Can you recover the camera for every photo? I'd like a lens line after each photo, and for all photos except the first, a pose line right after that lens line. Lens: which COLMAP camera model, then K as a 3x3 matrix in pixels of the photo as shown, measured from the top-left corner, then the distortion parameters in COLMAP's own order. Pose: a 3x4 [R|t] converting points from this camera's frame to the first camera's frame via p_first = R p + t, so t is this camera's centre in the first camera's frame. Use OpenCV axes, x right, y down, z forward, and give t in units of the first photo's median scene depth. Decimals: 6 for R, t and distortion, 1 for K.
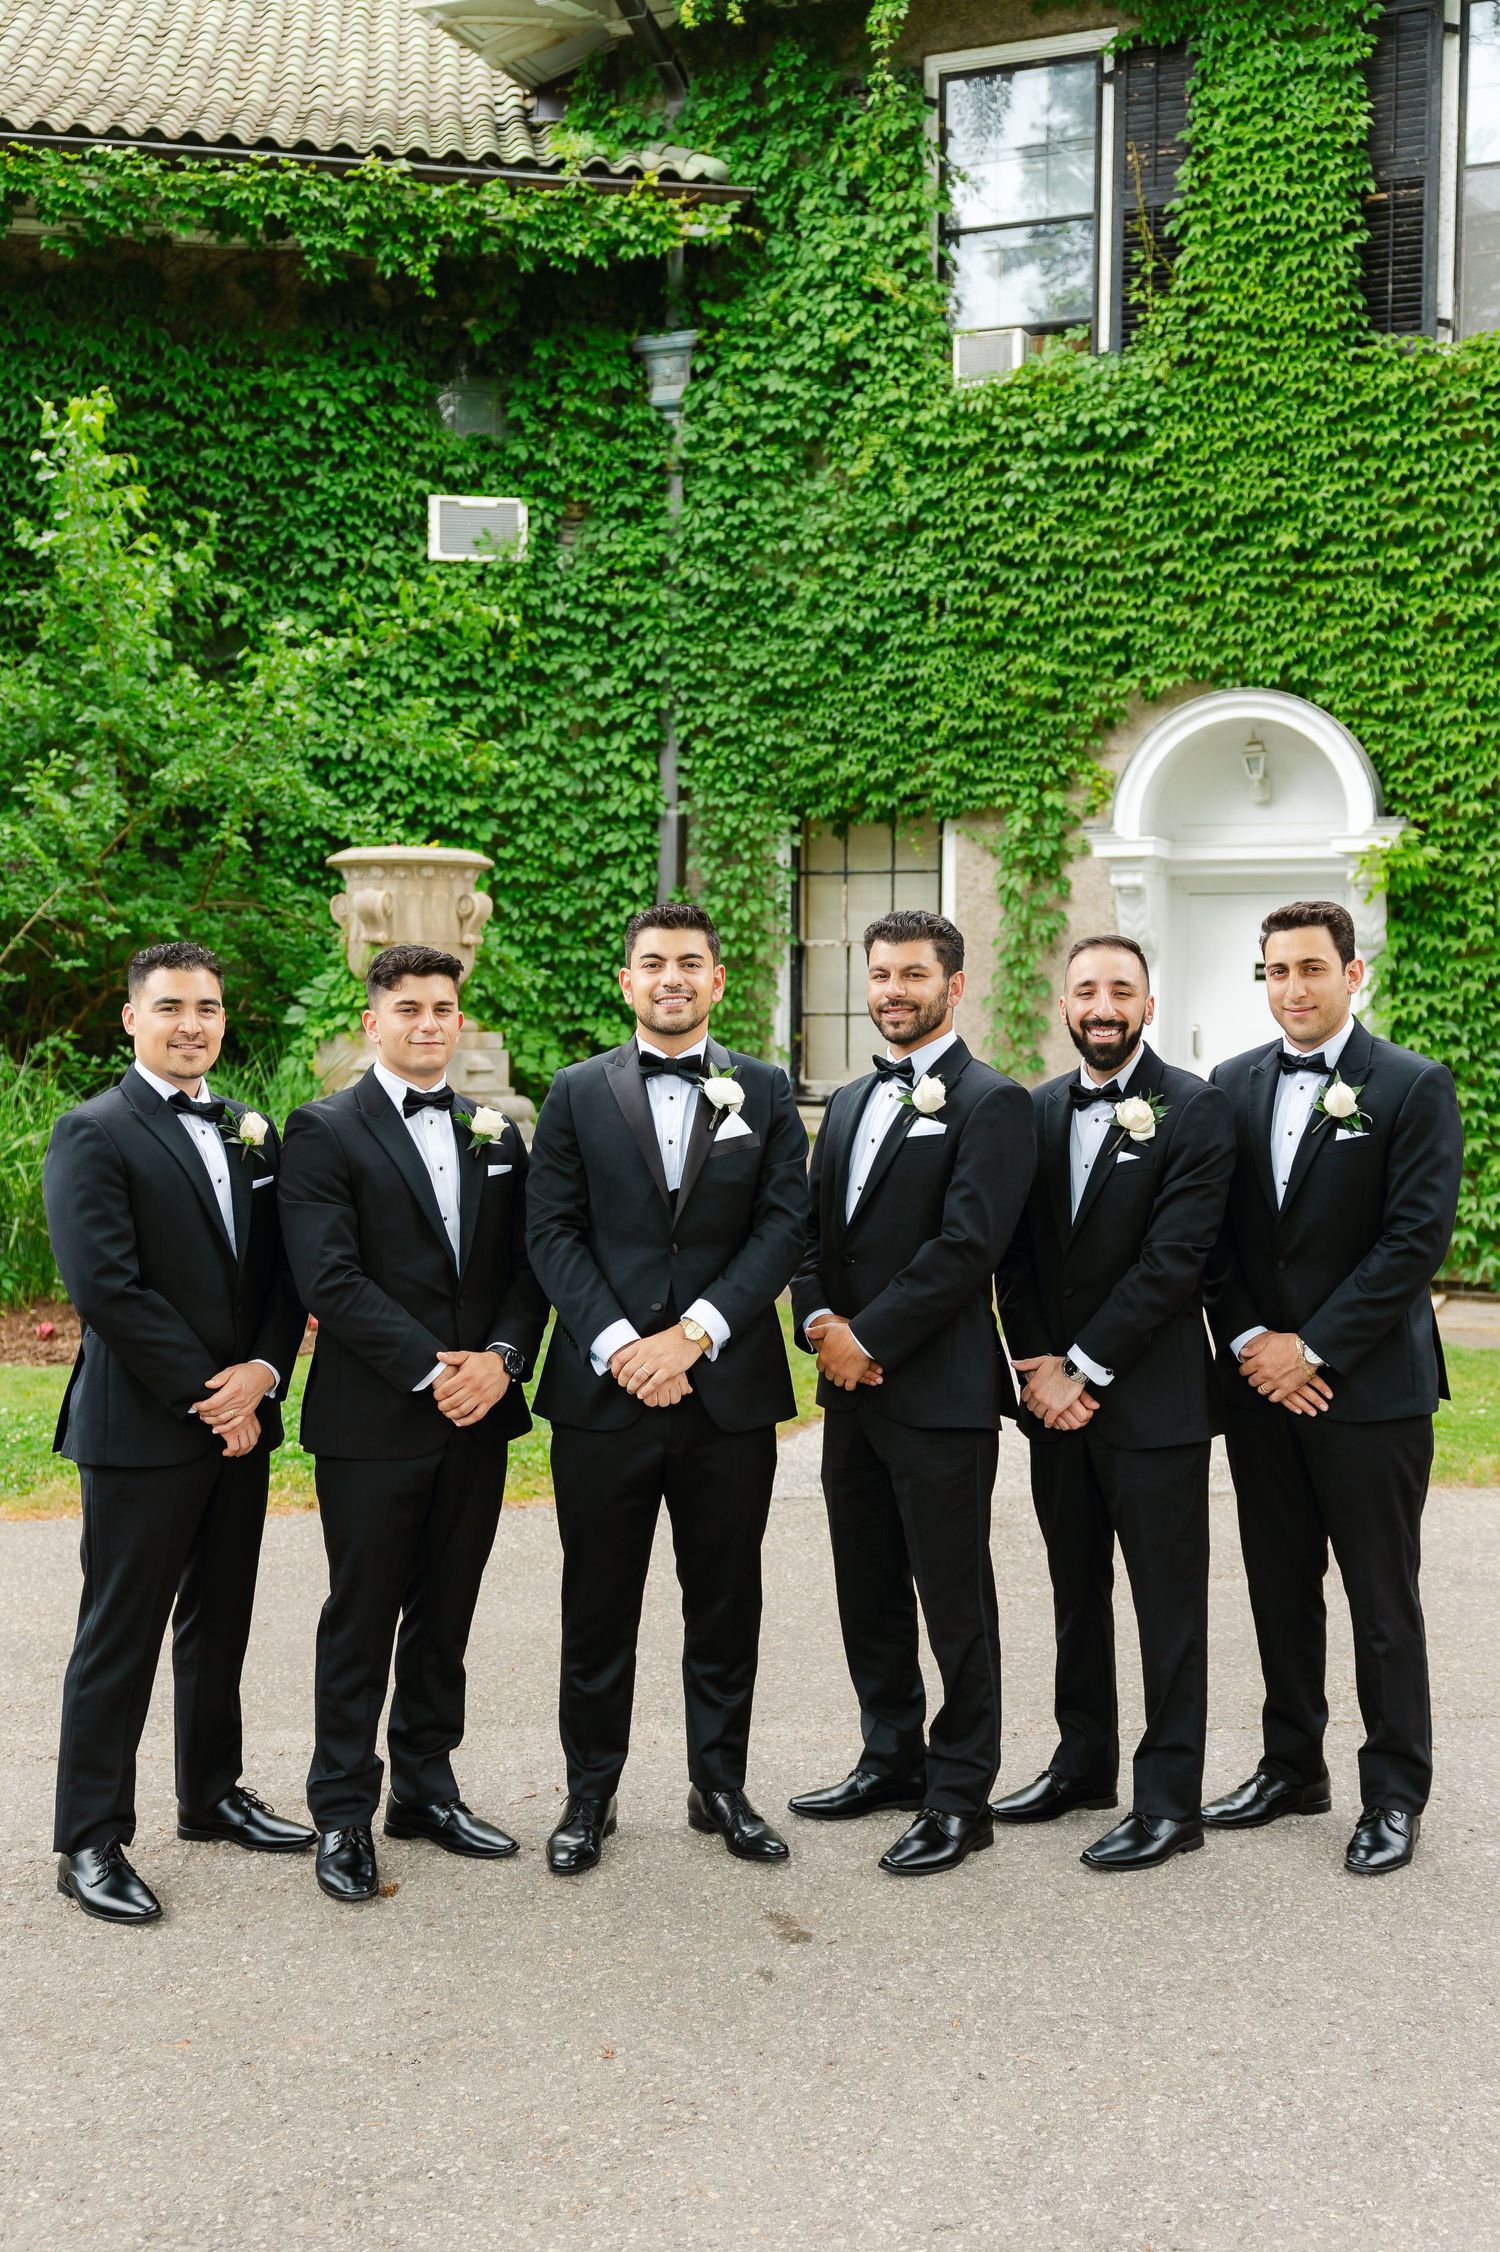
lens RADIAL K [[2391.0, 0, 741.4], [0, 2391.0, 1209.4], [0, 0, 1]] dist [0.022621, 0.006951]
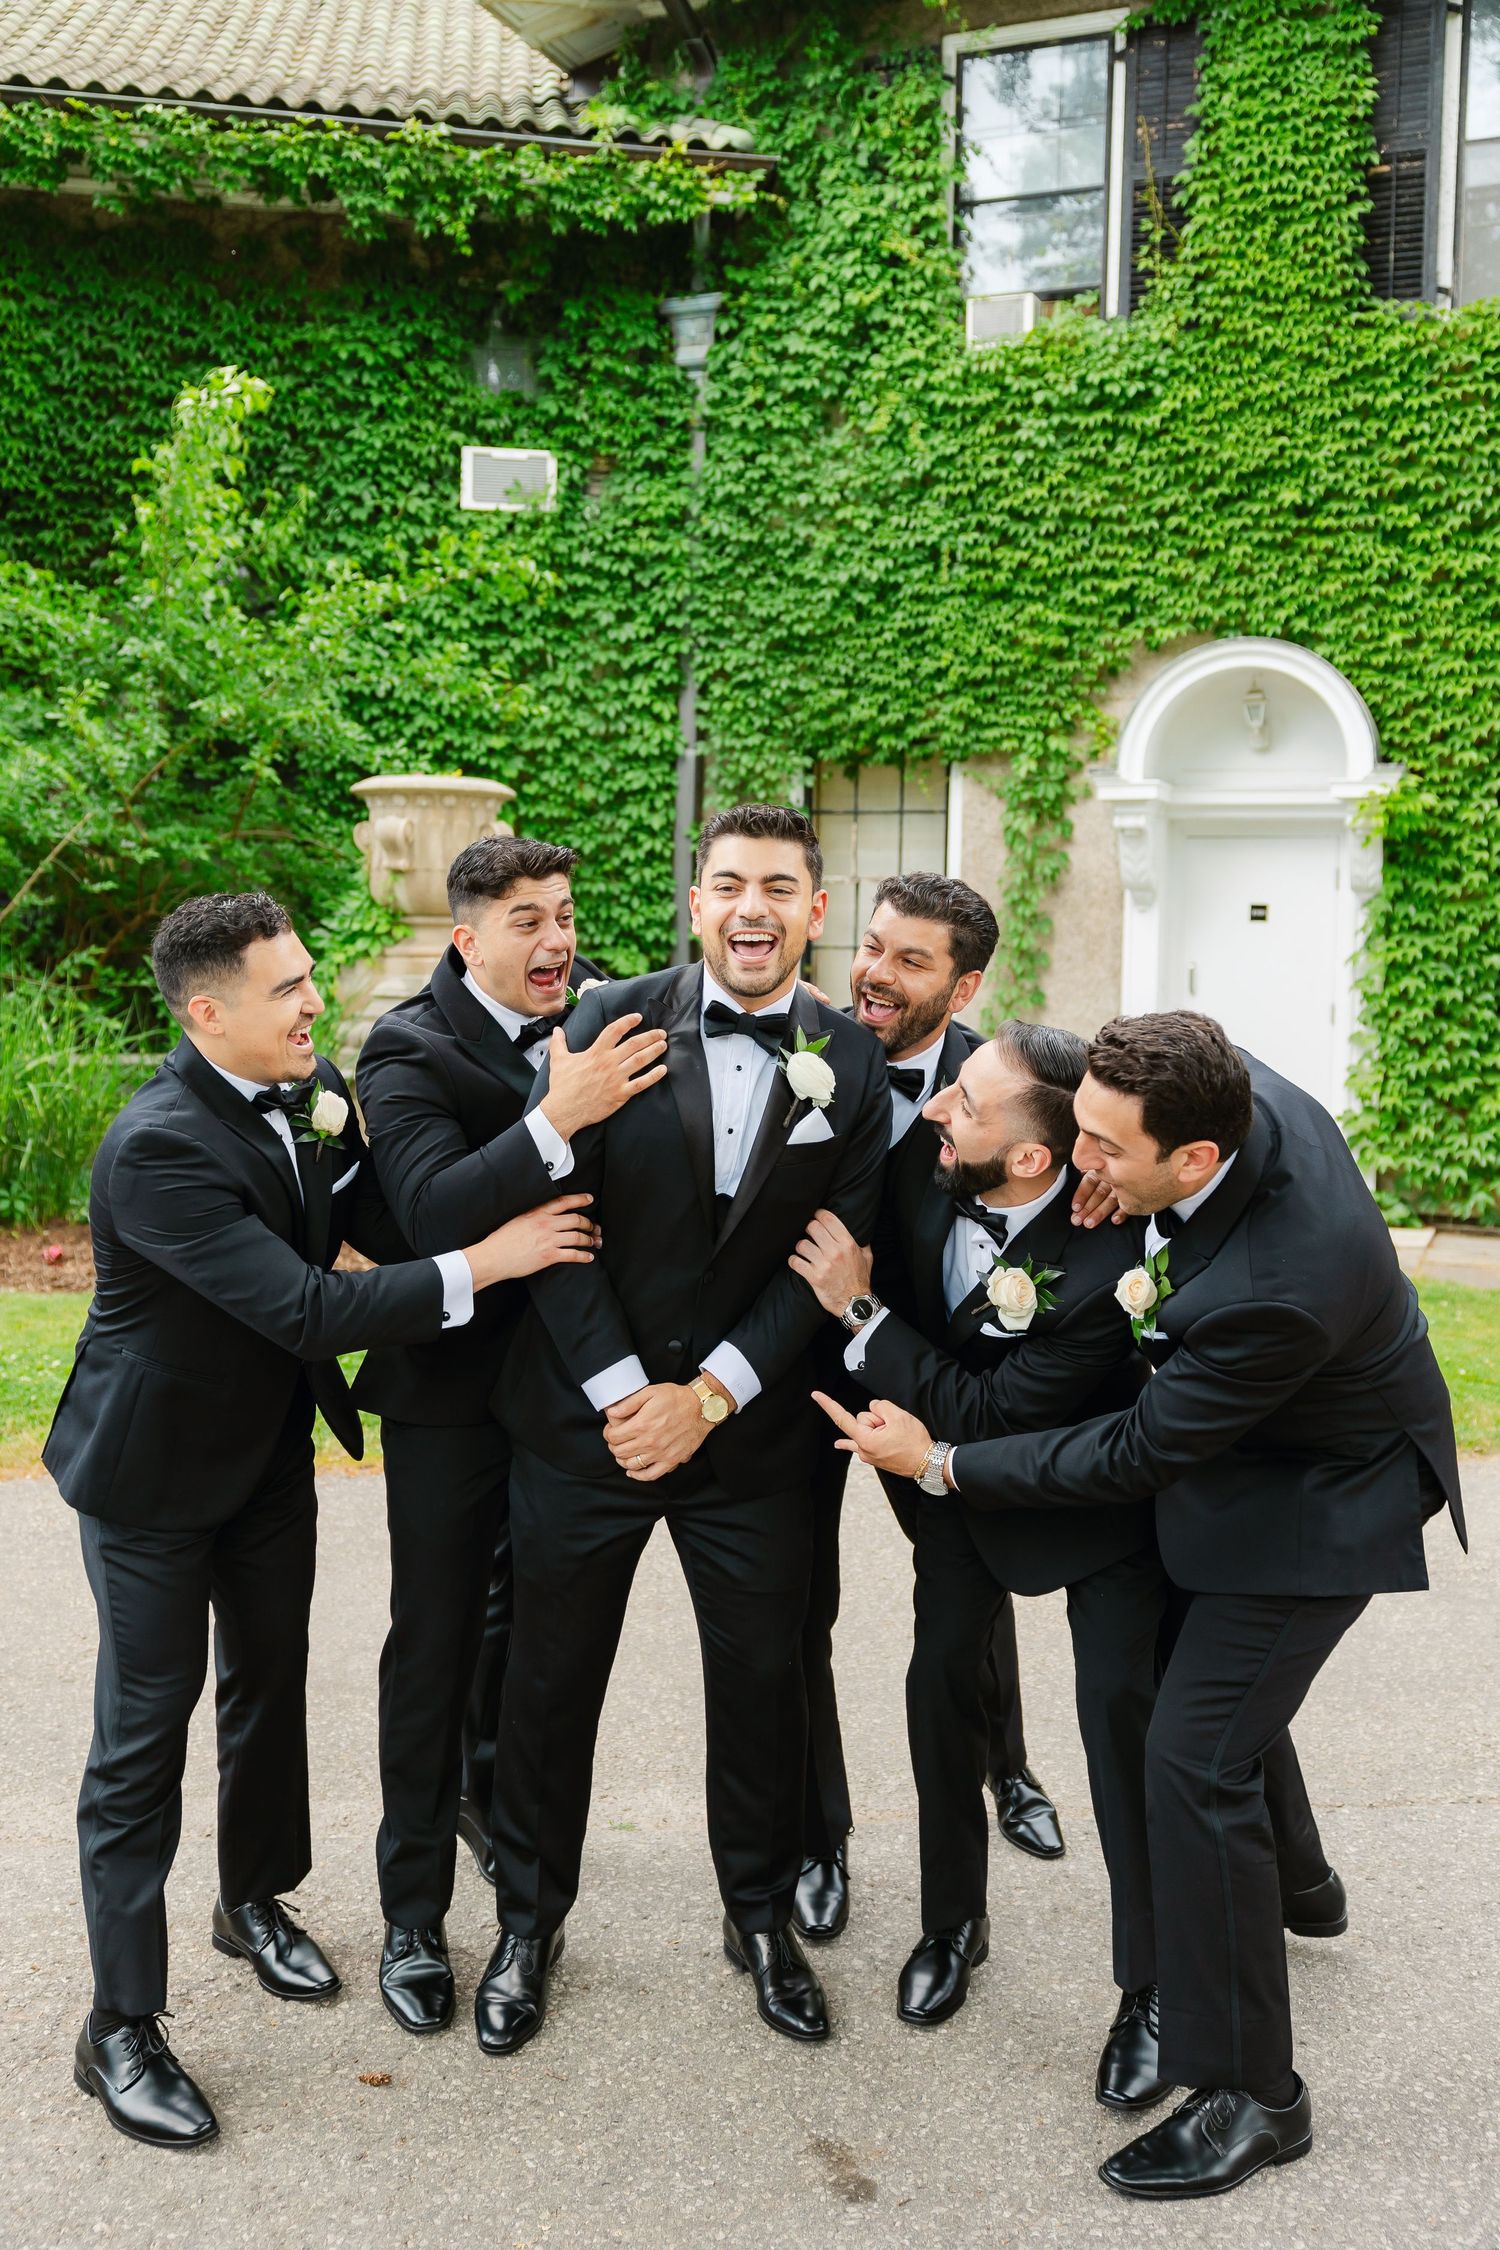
lens RADIAL K [[2050.6, 0, 736.6], [0, 2050.6, 1082.4], [0, 0, 1]] dist [0.010777, 0.007363]
pose [[0.999892, 0.014647, 0.000939, -0.007932], [-0.014630, 0.999768, -0.015784, -0.008538], [-0.001170, 0.015769, 0.999875, 0.112920]]
